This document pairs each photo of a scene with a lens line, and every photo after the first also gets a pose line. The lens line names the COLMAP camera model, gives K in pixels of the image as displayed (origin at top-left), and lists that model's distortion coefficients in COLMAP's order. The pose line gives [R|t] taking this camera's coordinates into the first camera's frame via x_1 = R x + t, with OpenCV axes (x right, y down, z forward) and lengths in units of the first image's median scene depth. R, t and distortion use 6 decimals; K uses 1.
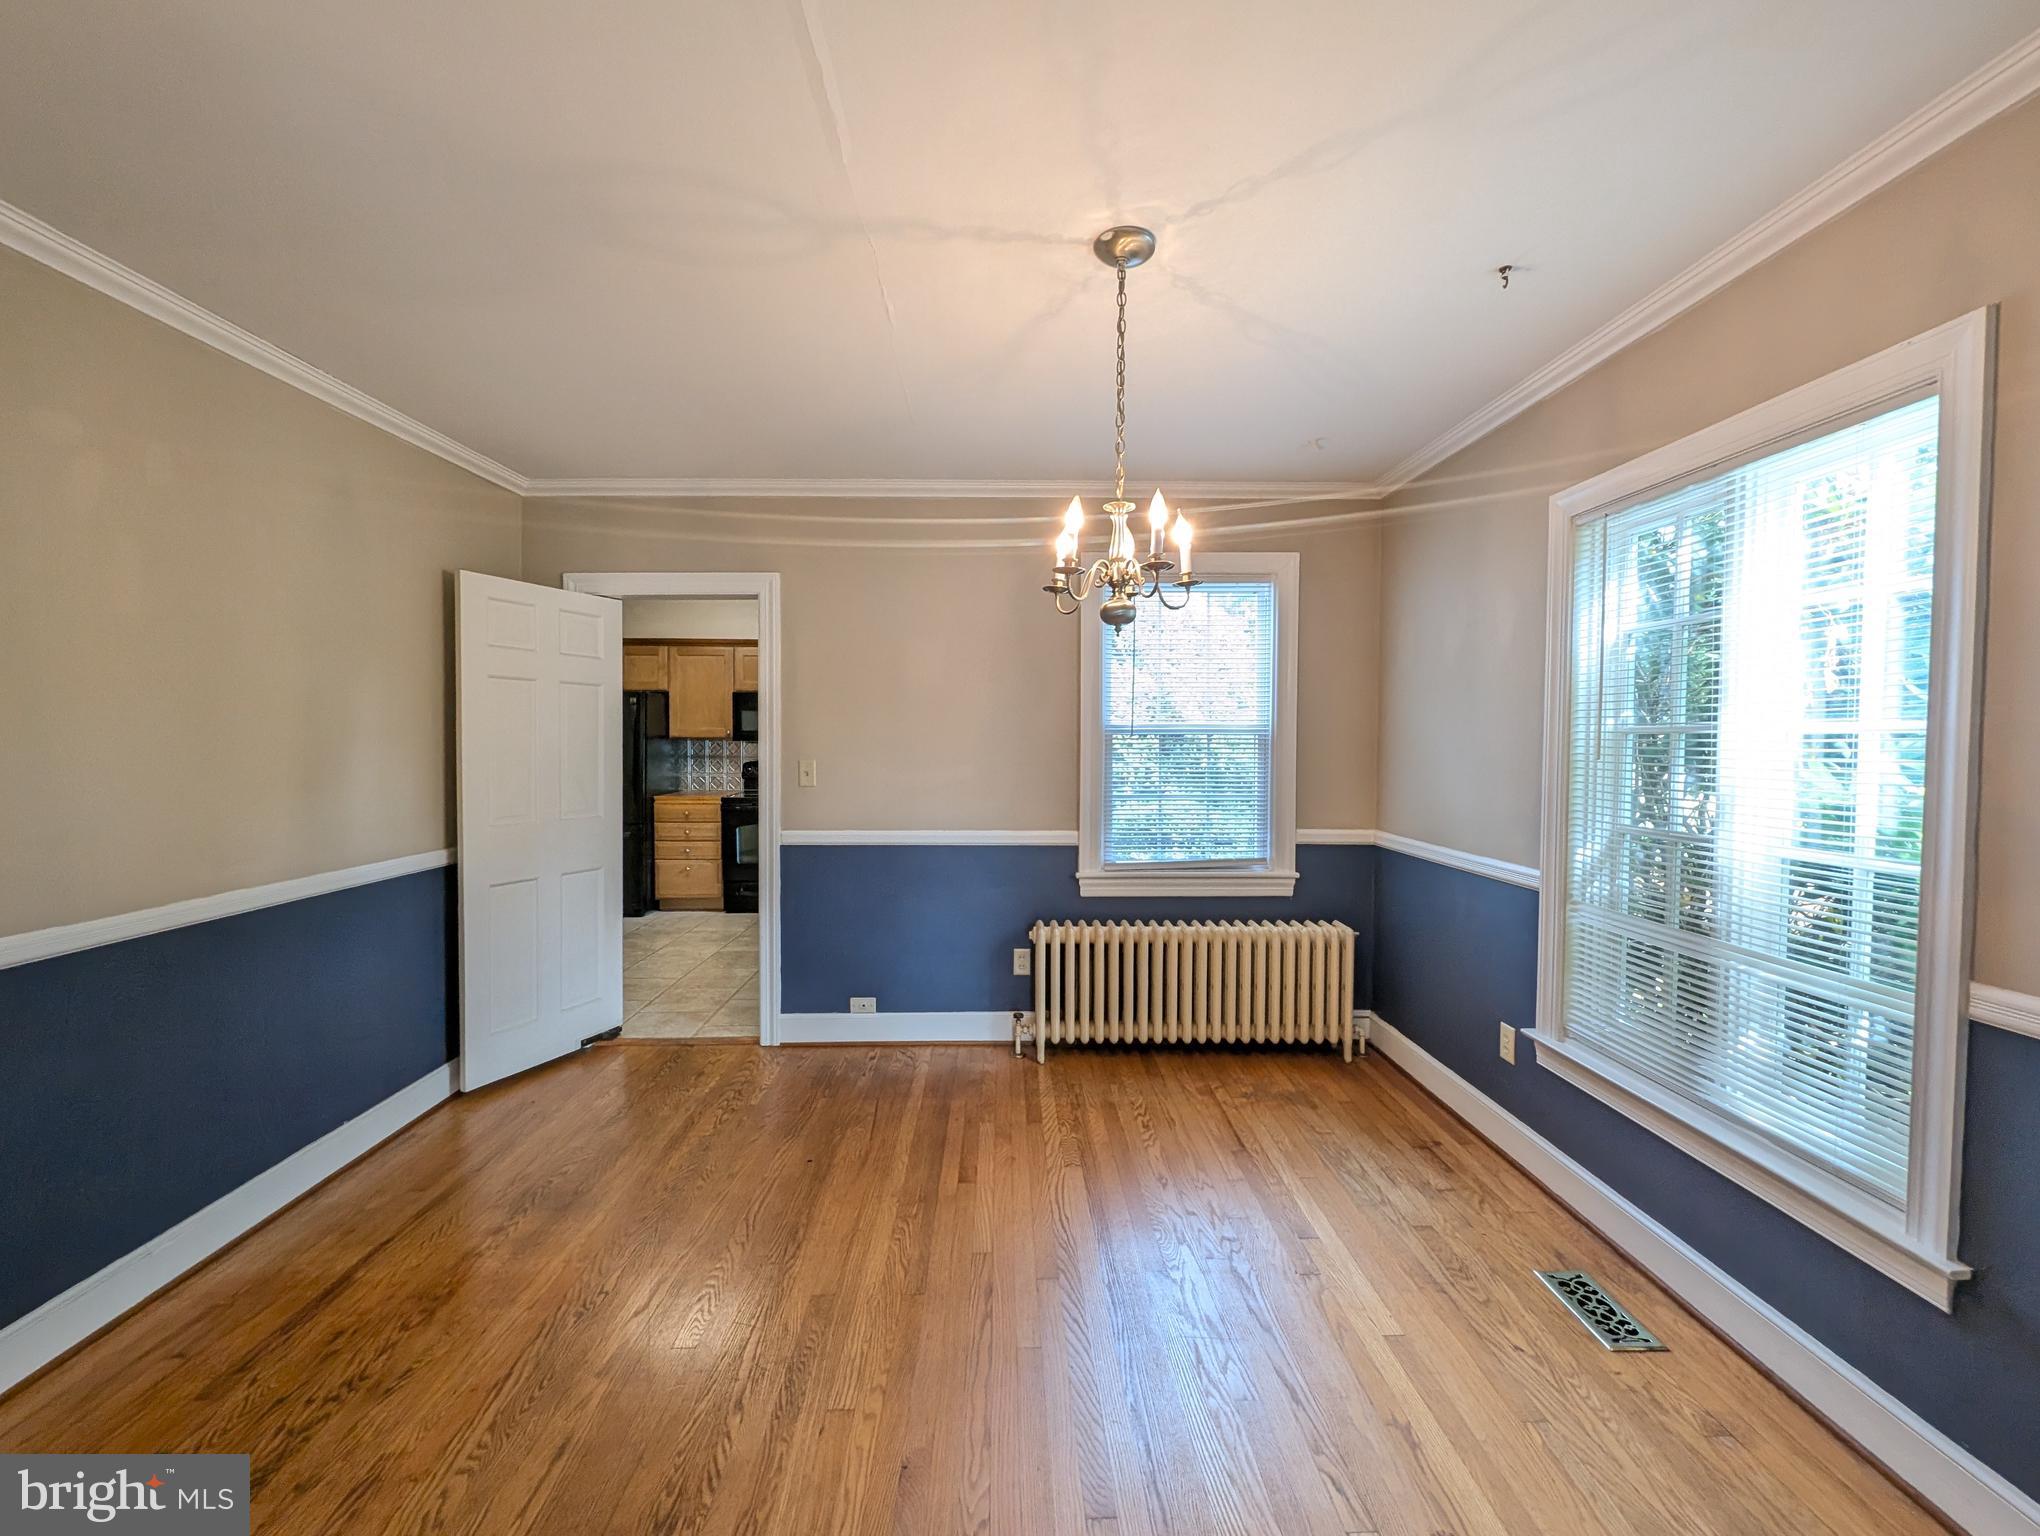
lens RADIAL K [[841.7, 0, 1013.9], [0, 841.7, 764.1], [0, 0, 1]] dist [0.004313, -0.001330]
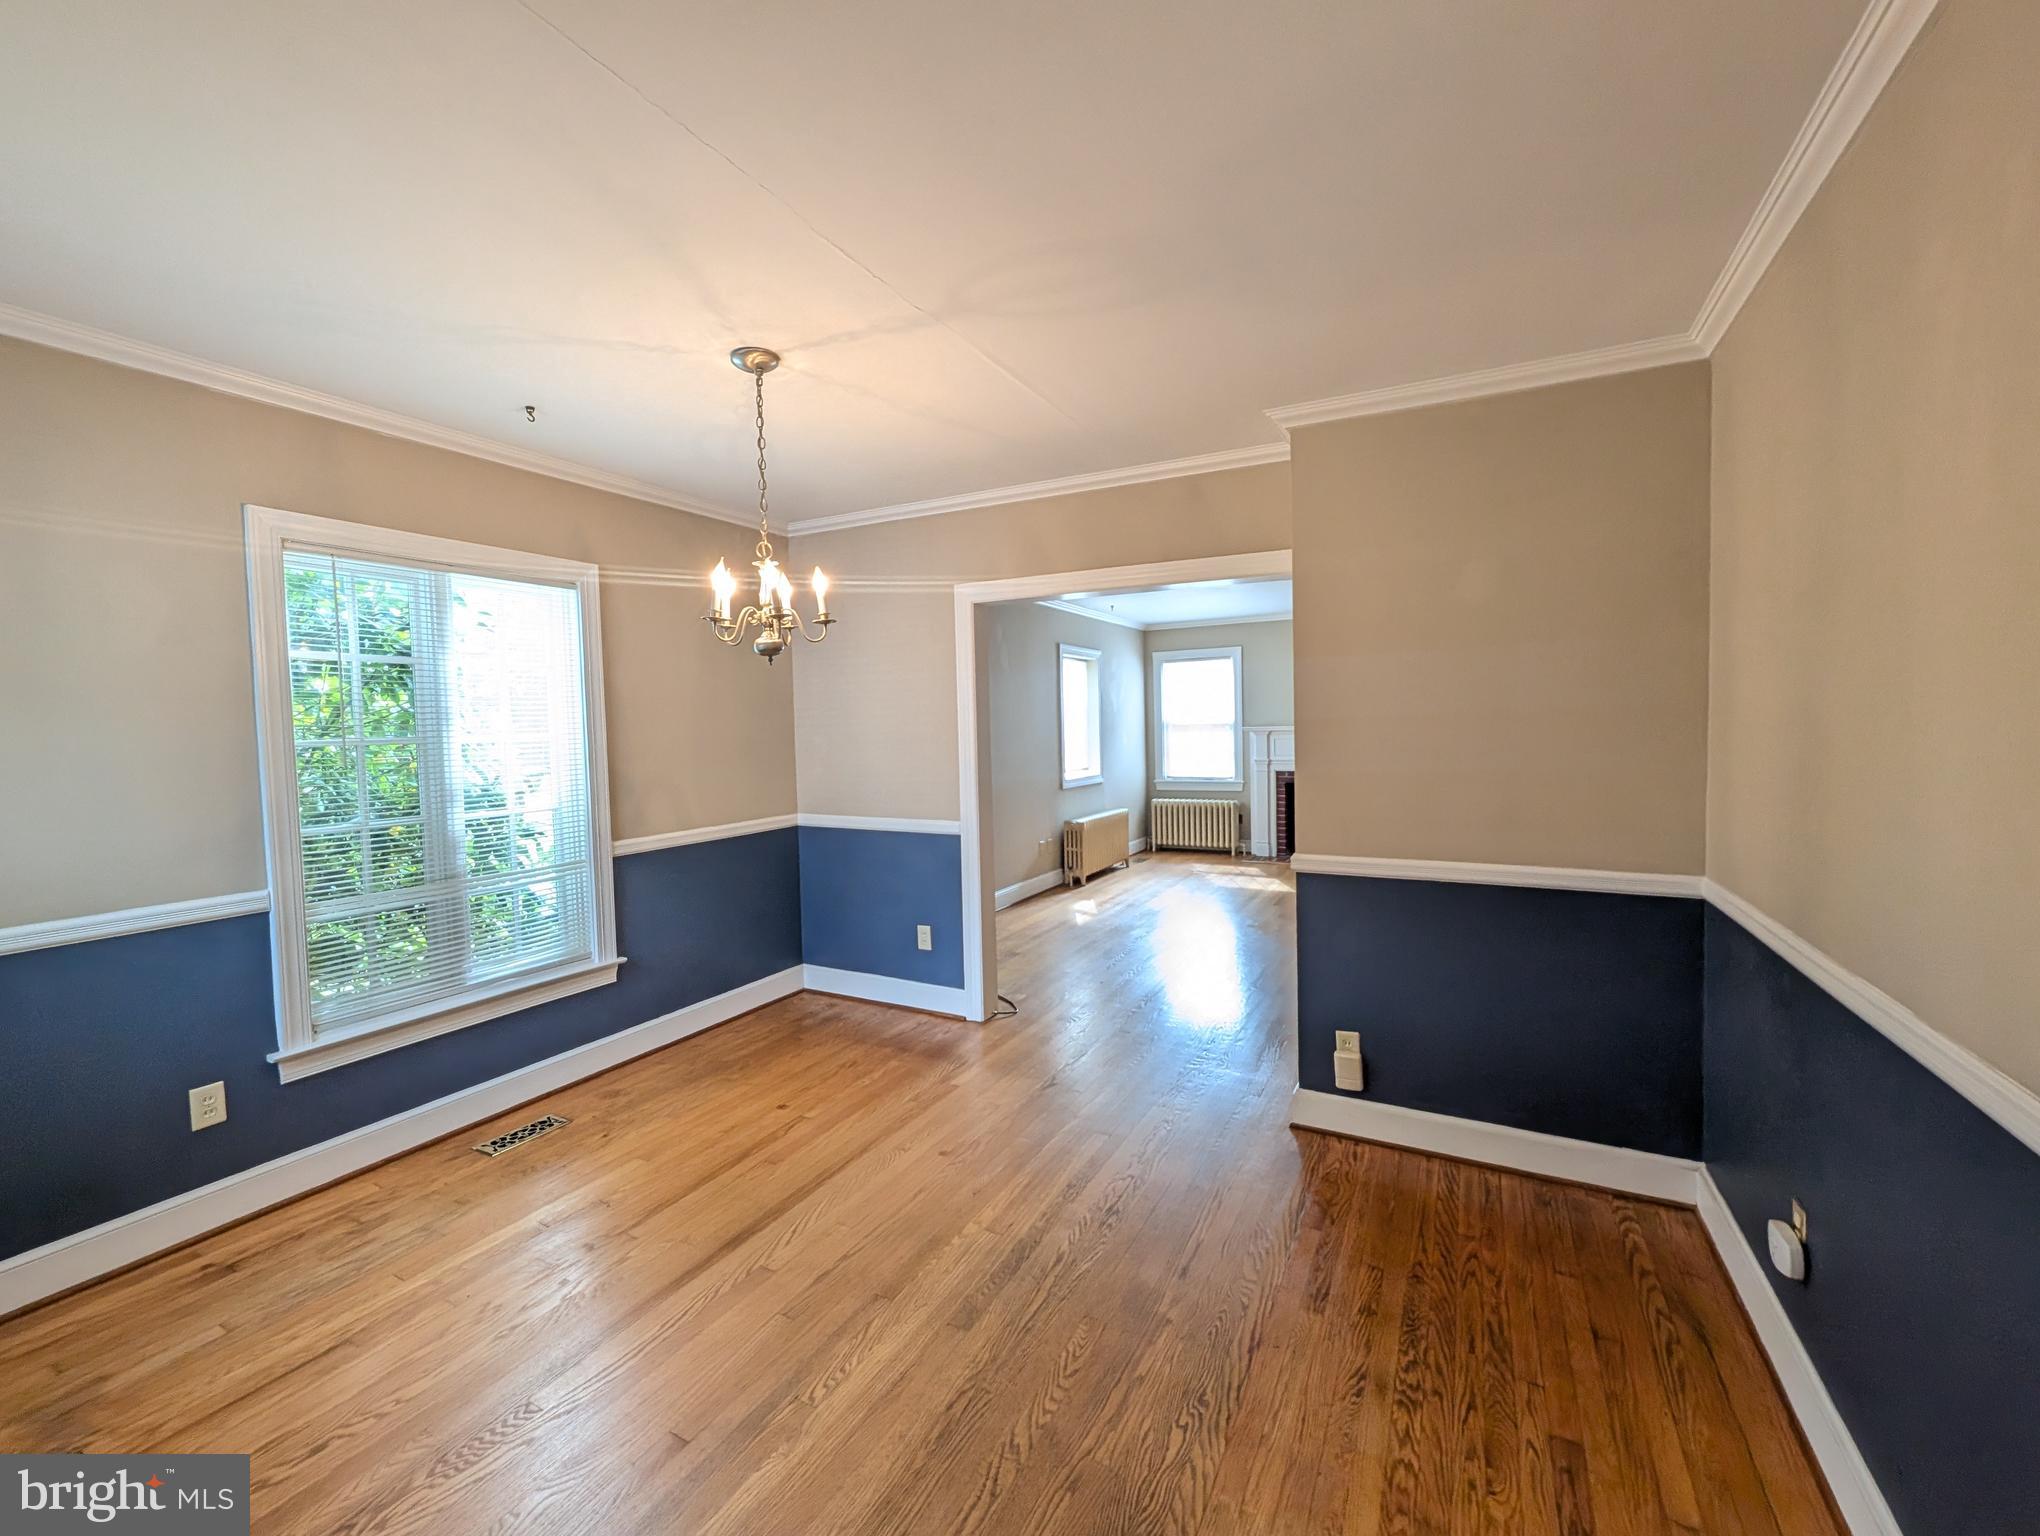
lens RADIAL K [[841.7, 0, 1016.2], [0, 841.7, 767.1], [0, 0, 1]] dist [0.004313, -0.001330]
pose [[-0.870890, -0.008472, 0.491405, -0.682362], [0.034384, 0.996351, 0.078114, -0.067449], [-0.490274, 0.084925, -0.867421, 1.590389]]
